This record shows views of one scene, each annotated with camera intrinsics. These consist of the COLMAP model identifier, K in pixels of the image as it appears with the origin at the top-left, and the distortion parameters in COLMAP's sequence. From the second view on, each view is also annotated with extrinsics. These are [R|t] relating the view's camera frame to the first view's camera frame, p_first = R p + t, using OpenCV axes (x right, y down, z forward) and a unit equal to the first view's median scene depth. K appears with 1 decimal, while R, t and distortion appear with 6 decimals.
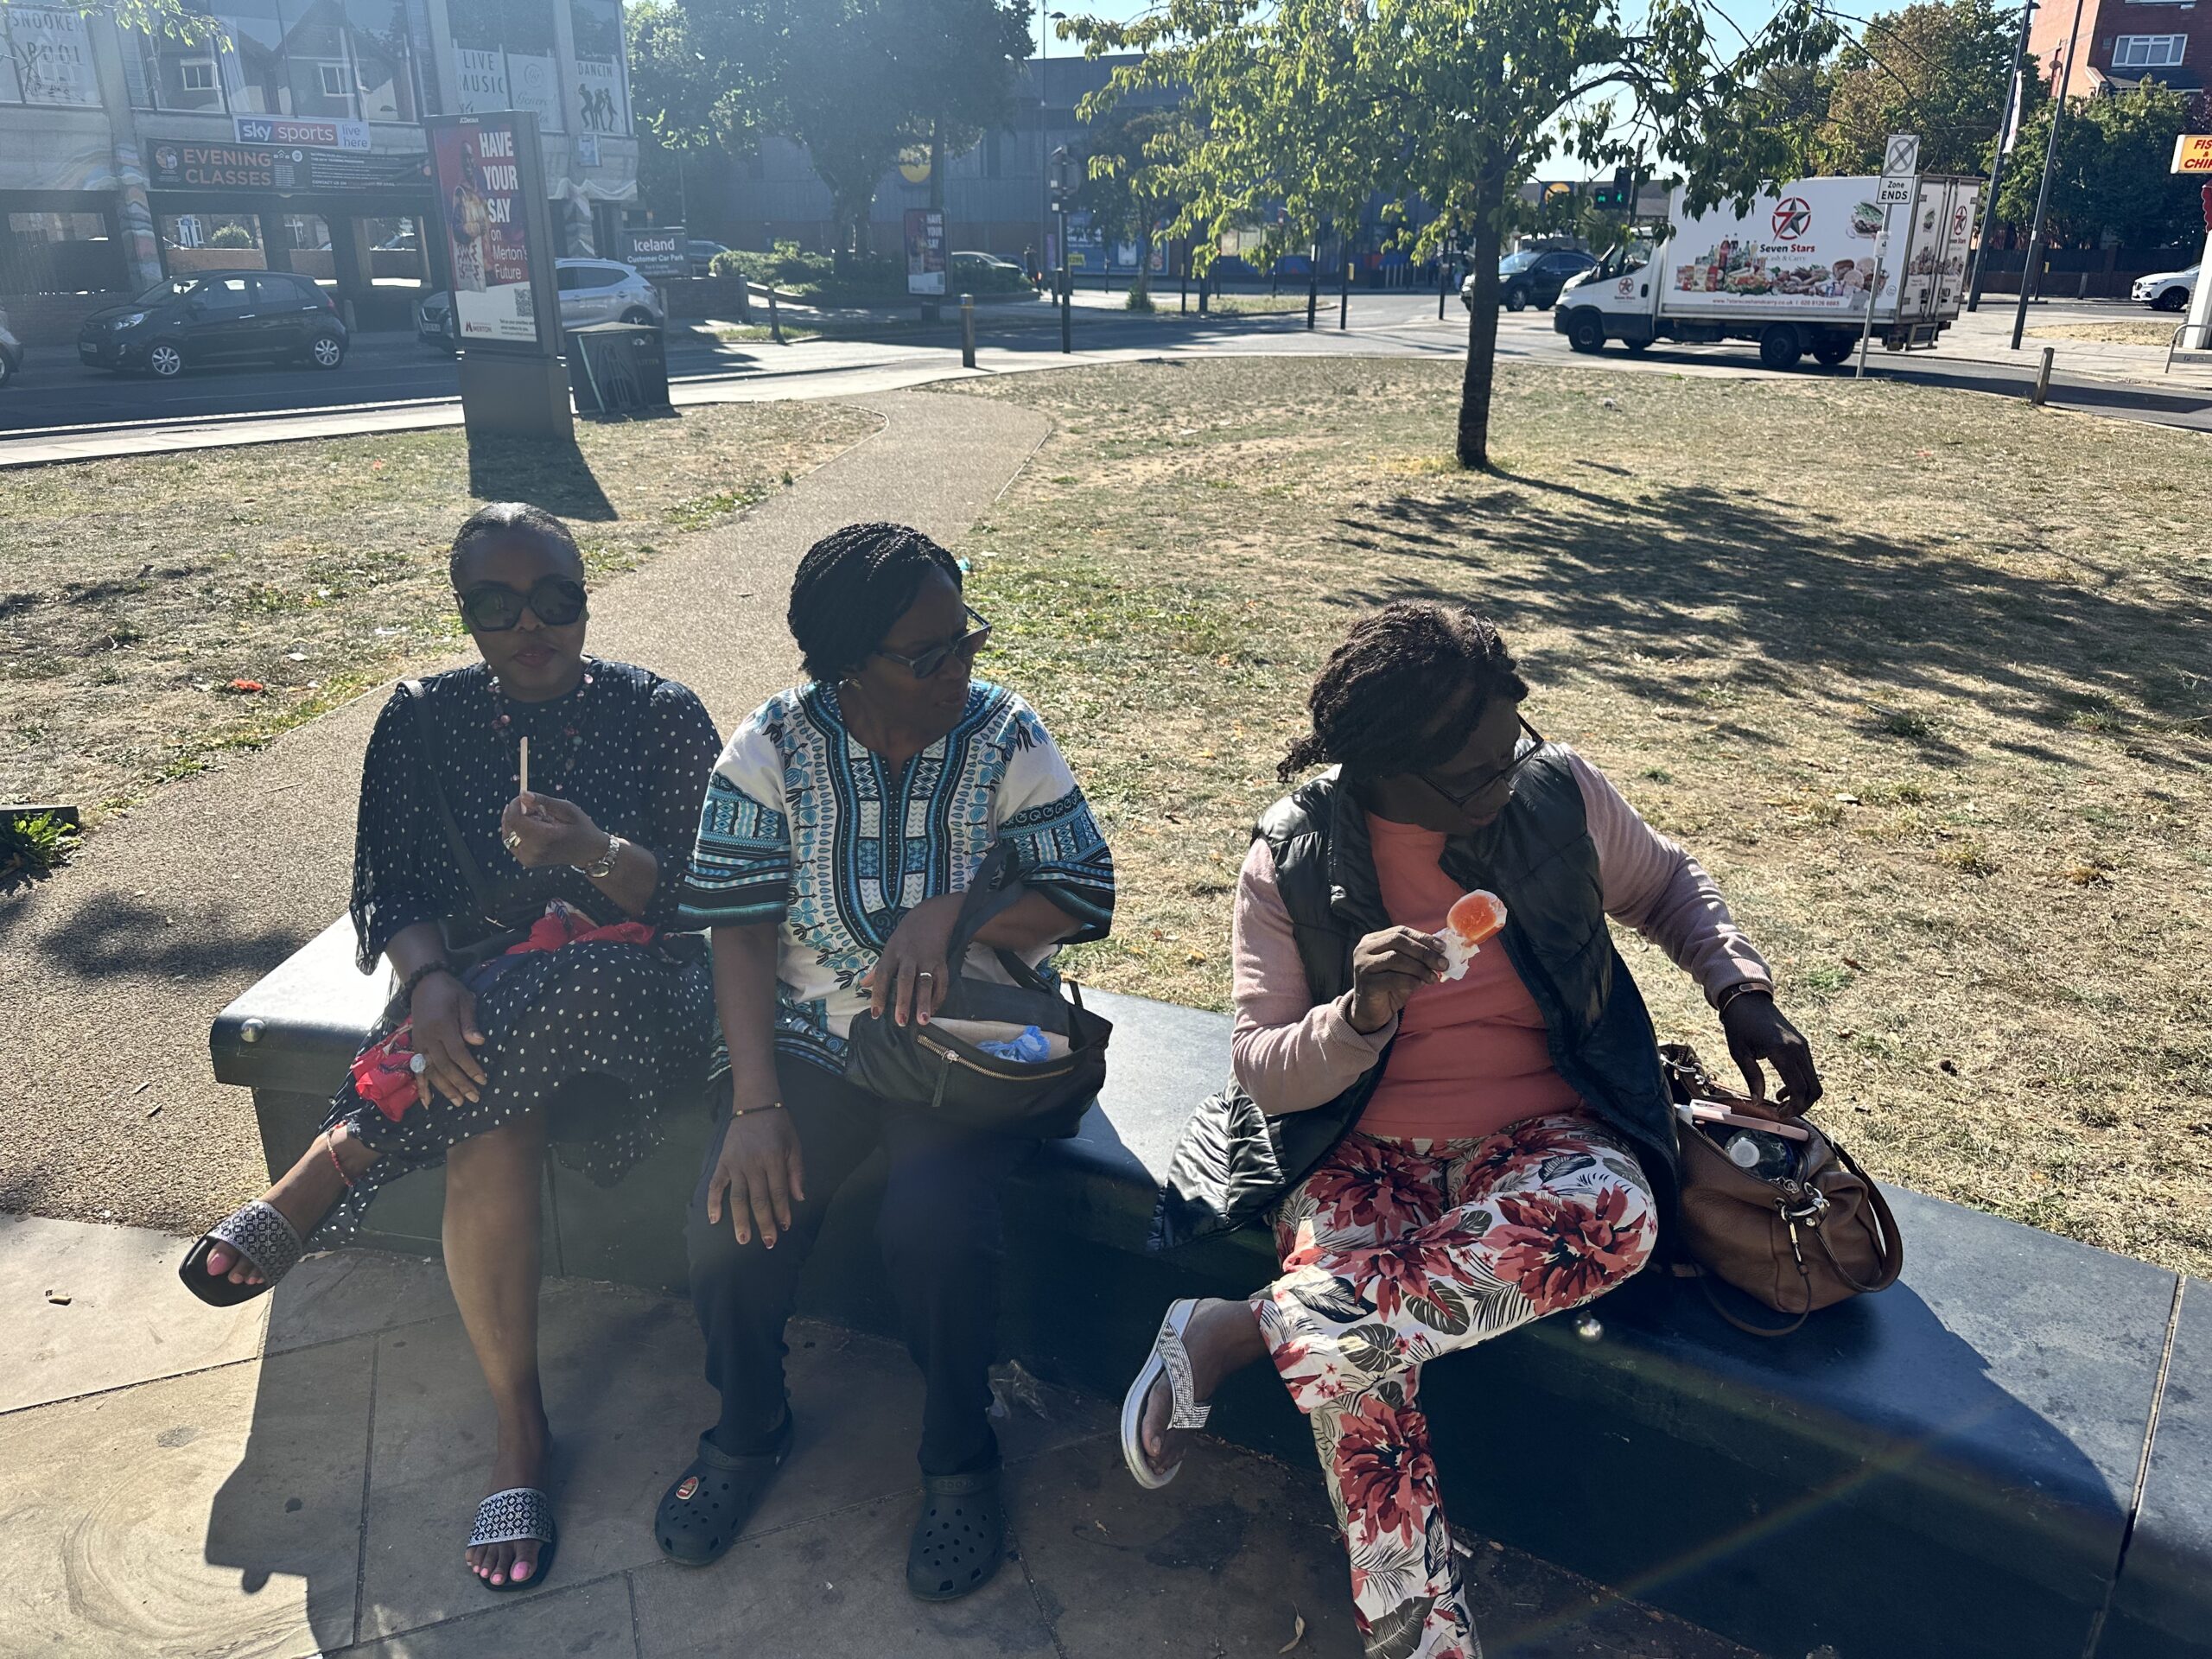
lens RADIAL K [[1550.1, 0, 1153.6], [0, 1550.1, 882.7], [0, 0, 1]] dist [0.004031, -0.048463]
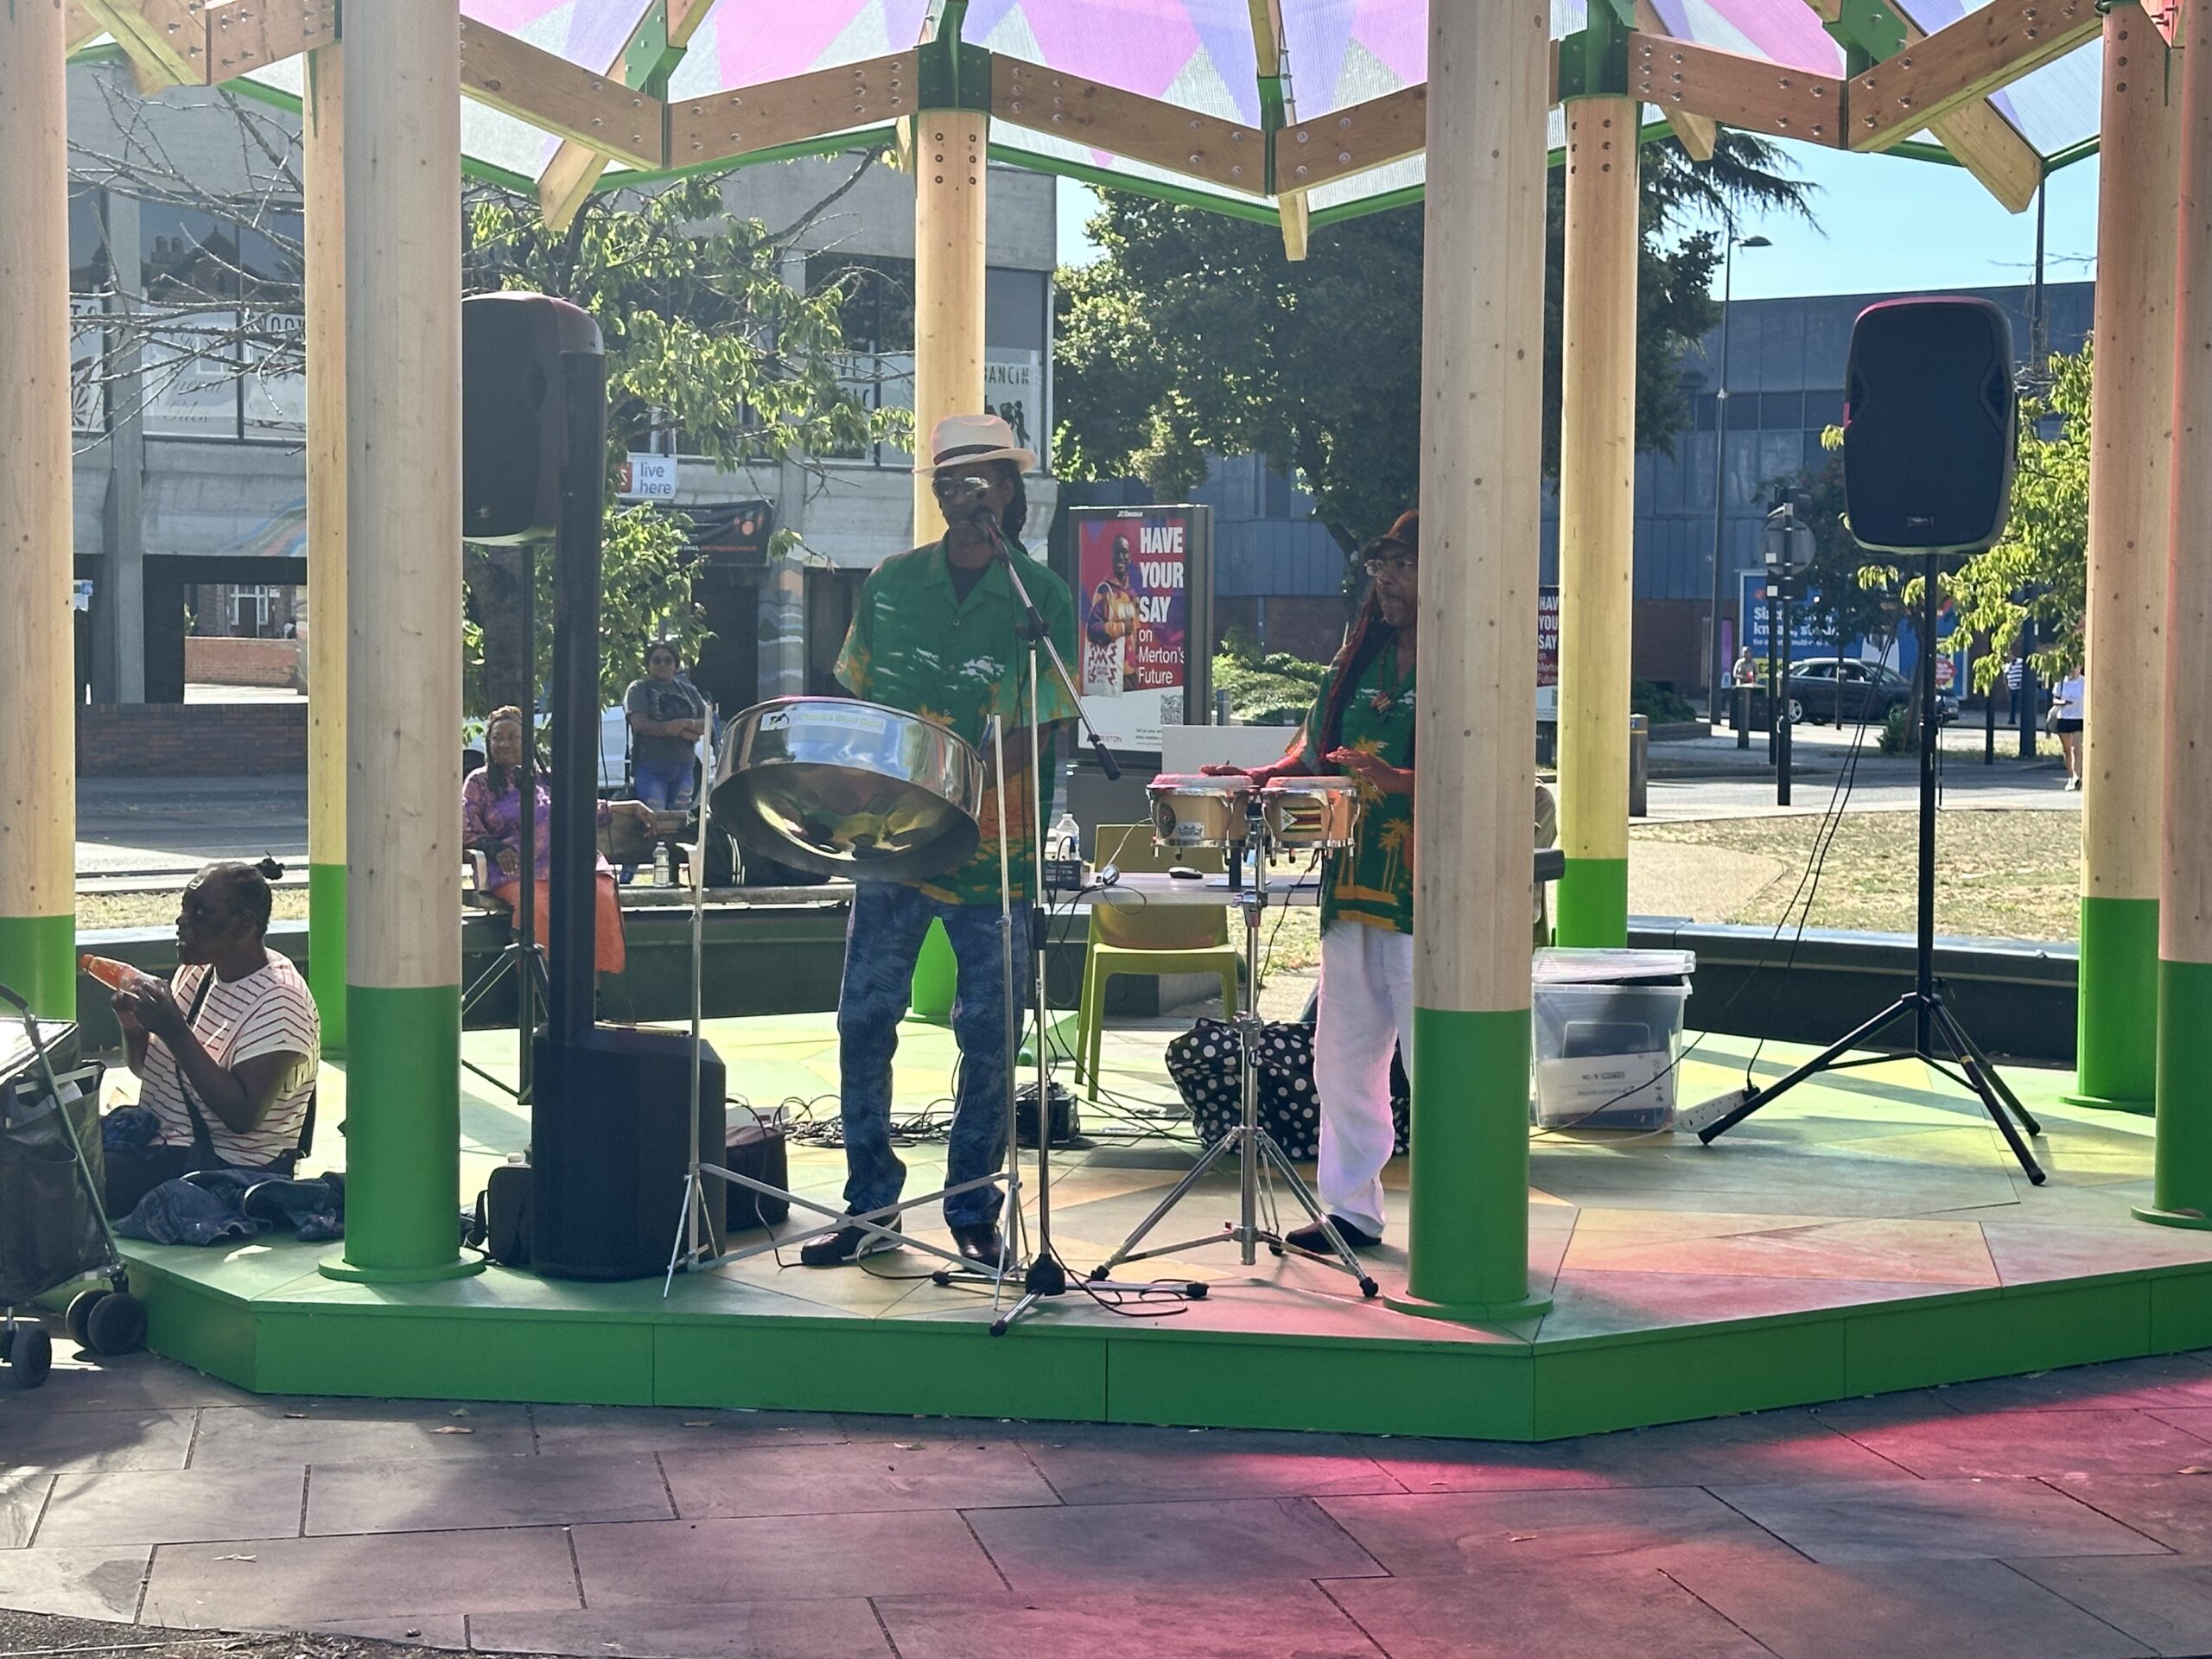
lens RADIAL K [[3849.2, 0, 1106.0], [0, 3849.2, 829.5], [0, 0, 1]] dist [0.137162, 0.177580]
pose [[0.978065, 0.012551, -0.207922, 0.002526], [-0.081300, 0.942016, -0.325571, 0.382831], [0.191780, 0.335333, 0.922373, -0.948163]]
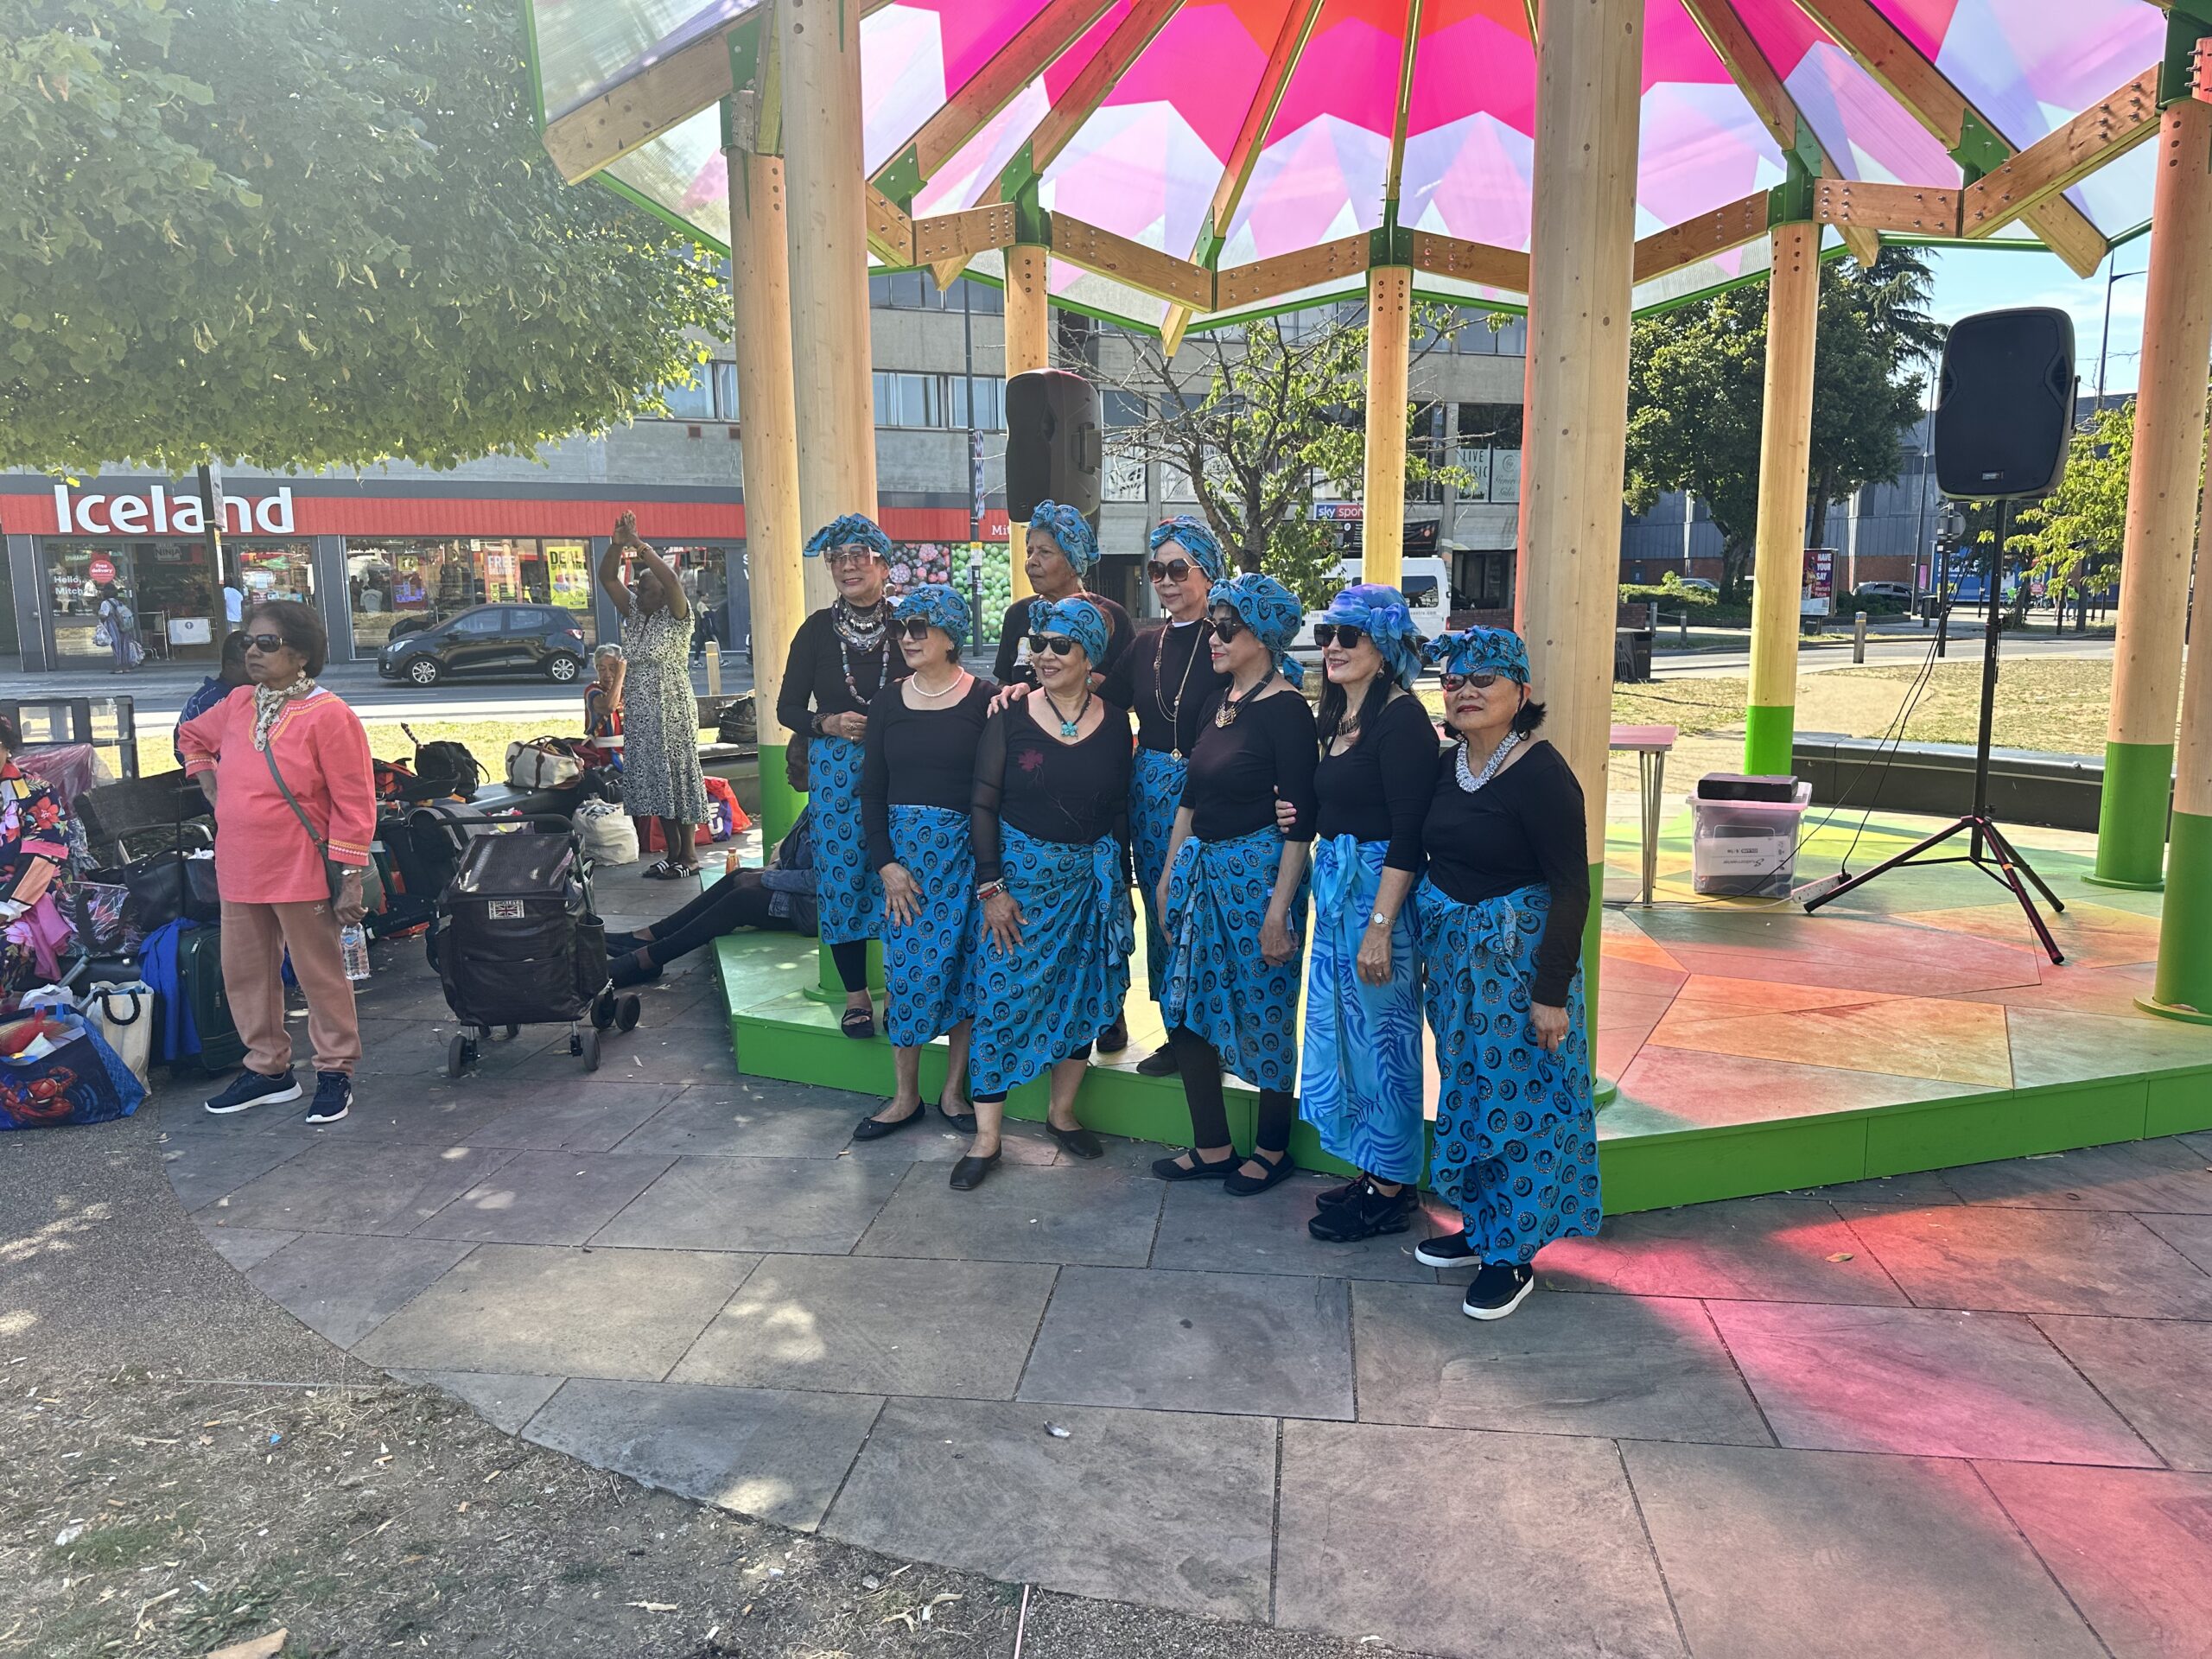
lens RADIAL K [[1581.5, 0, 1106.0], [0, 1581.5, 829.5], [0, 0, 1]] dist [0.008222, -0.009167]
pose [[0.865272, 0.065842, -0.496960, 0.010919], [-0.179096, 0.966515, -0.183777, 0.281710], [0.468219, 0.248020, 0.848090, -0.694866]]
